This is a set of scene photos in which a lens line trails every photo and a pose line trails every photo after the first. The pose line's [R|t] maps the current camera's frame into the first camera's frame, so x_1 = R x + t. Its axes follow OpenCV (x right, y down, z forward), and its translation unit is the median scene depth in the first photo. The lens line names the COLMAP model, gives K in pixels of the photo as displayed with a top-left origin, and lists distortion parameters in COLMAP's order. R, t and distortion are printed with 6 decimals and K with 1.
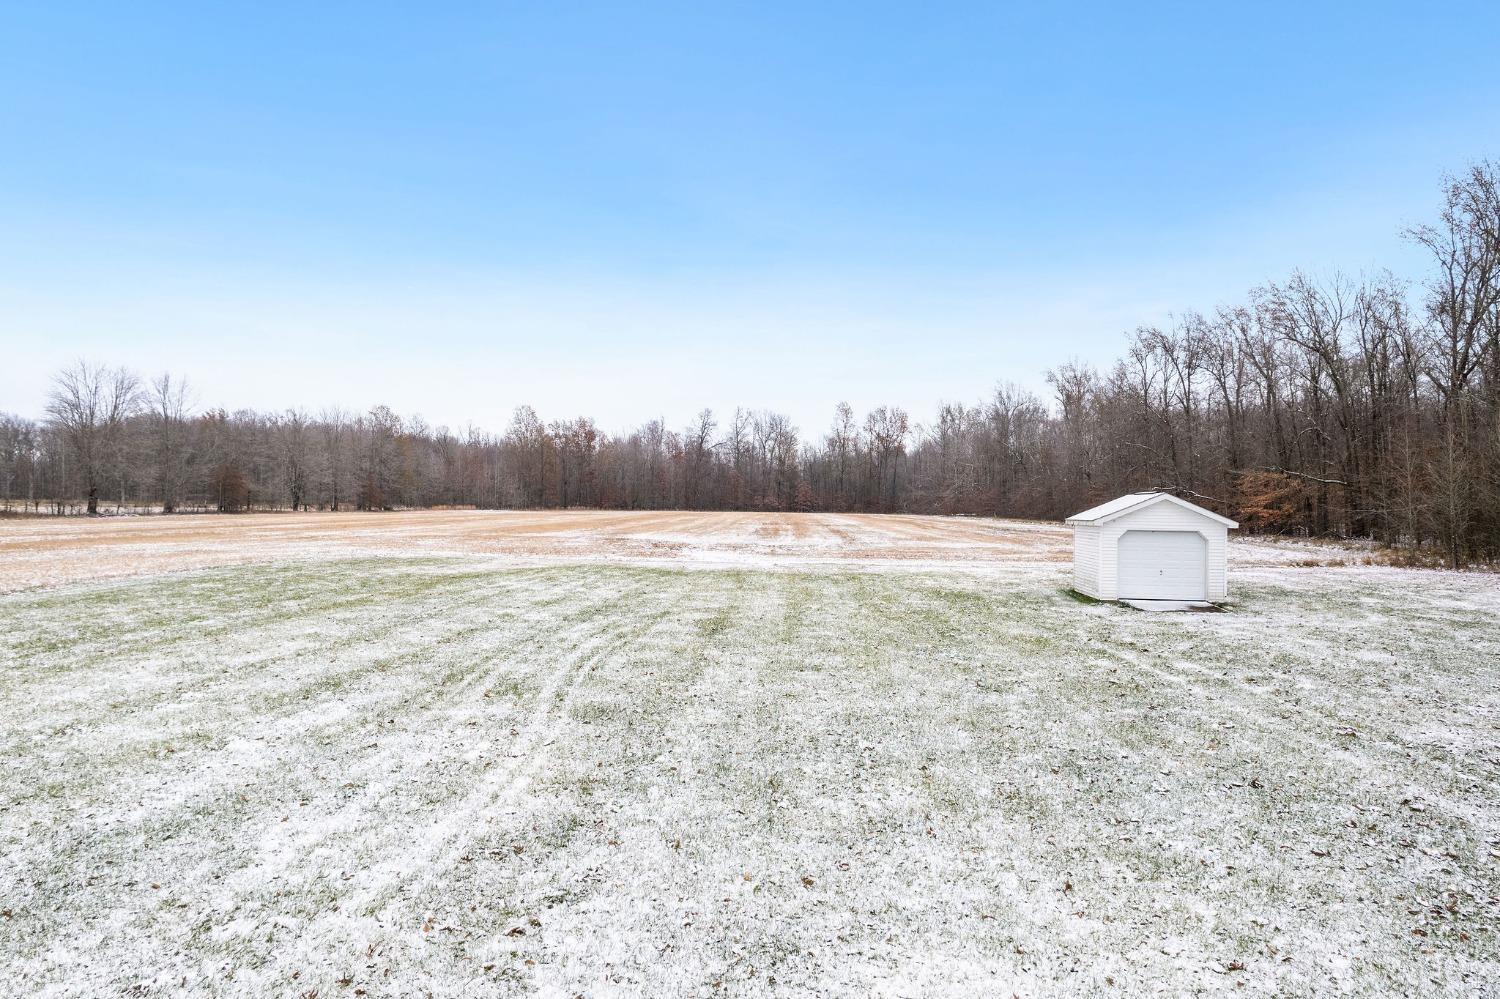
lens RADIAL K [[938.2, 0, 753.1], [0, 938.2, 495.4], [0, 0, 1]] dist [-0.000927, 0.000244]
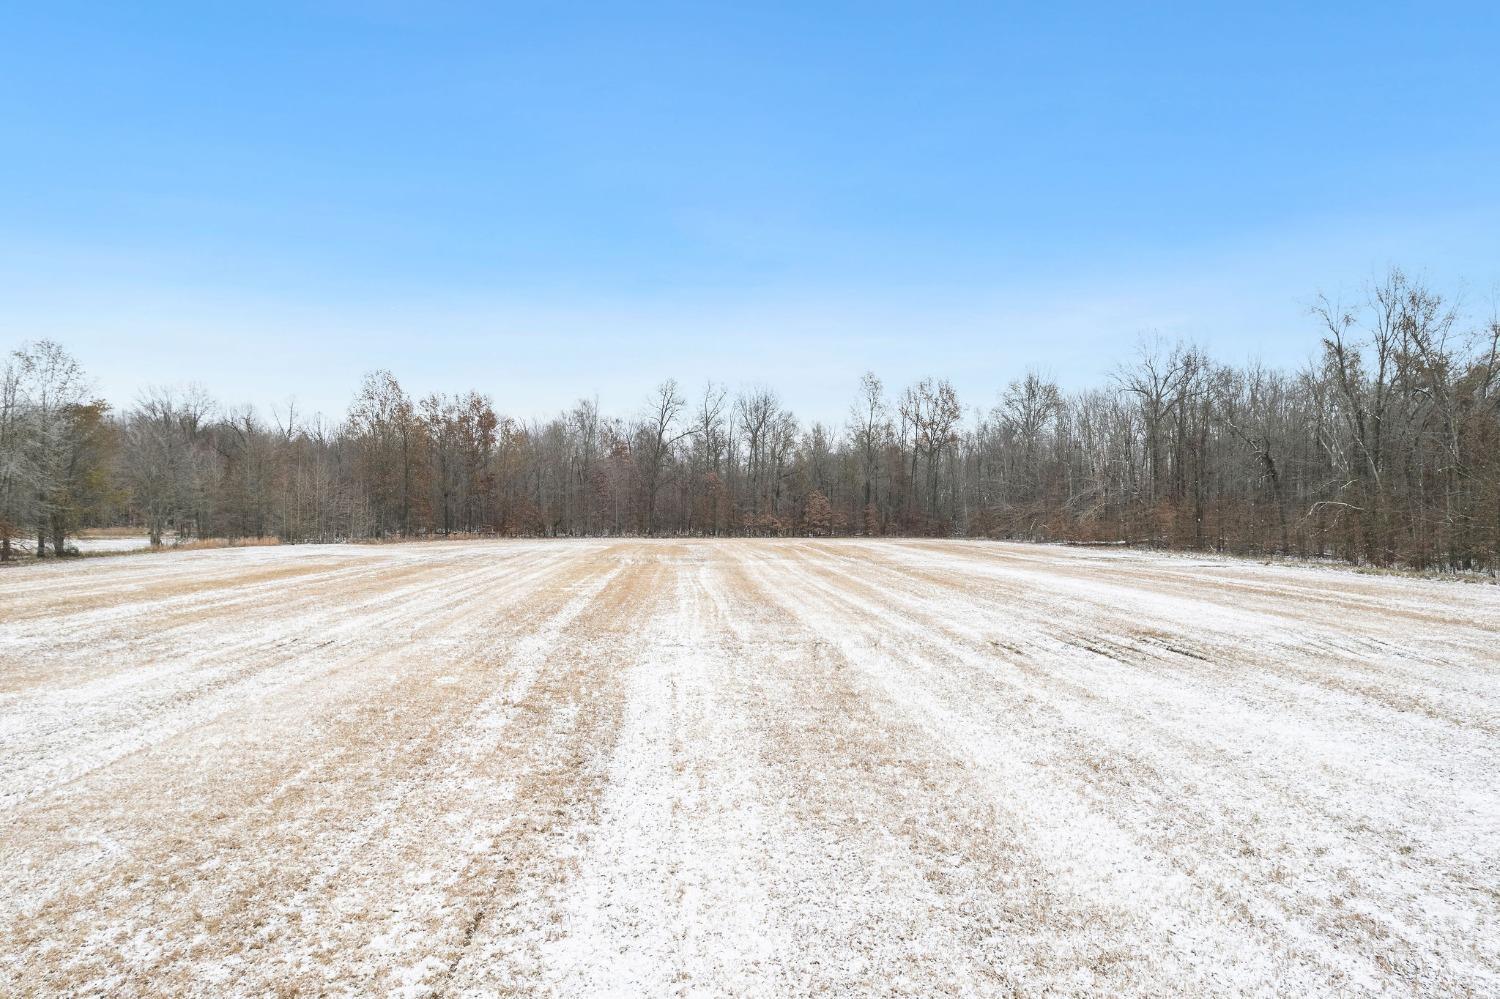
lens RADIAL K [[938.2, 0, 744.9], [0, 938.2, 509.4], [0, 0, 1]] dist [-0.000927, 0.000244]
pose [[0.997767, -0.005470, 0.066561, -0.037842], [0.004883, 0.999948, 0.008966, -0.007108], [-0.066606, -0.008621, 0.997742, 0.332615]]
